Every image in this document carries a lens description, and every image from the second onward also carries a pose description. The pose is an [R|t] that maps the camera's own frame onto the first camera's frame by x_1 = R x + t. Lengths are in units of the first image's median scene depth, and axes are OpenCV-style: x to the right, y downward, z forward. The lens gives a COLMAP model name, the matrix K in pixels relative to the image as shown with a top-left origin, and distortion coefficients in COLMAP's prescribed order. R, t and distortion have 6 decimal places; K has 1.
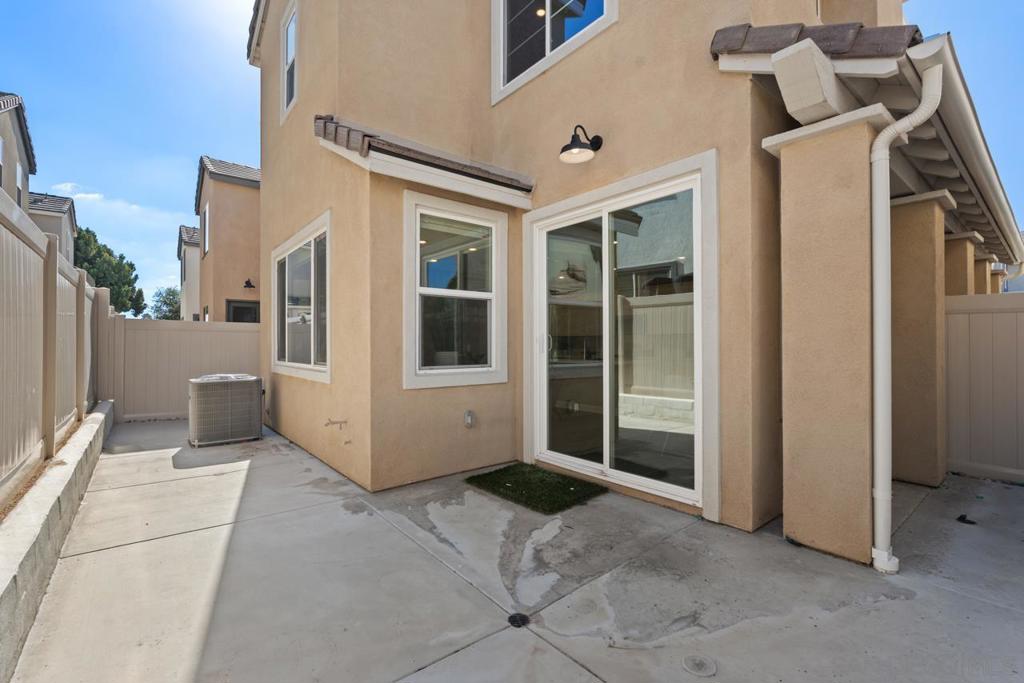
lens RADIAL K [[456.3, 0, 513.8], [0, 456.3, 346.7], [0, 0, 1]] dist [0.002291, 0.000378]
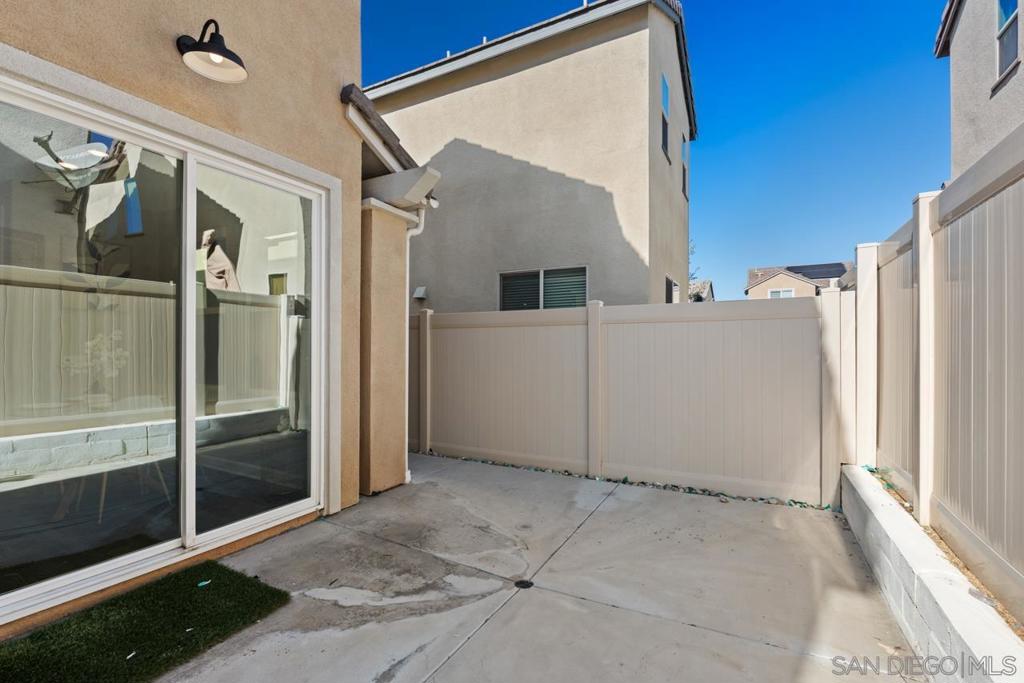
lens RADIAL K [[456.3, 0, 511.9], [0, 456.3, 342.7], [0, 0, 1]] dist [0.002291, 0.000378]
pose [[-0.383004, 0.009526, 0.923698, -0.846360], [0.000430, 0.999949, -0.010134, -0.021155], [-0.923747, -0.003484, -0.382988, 1.152425]]
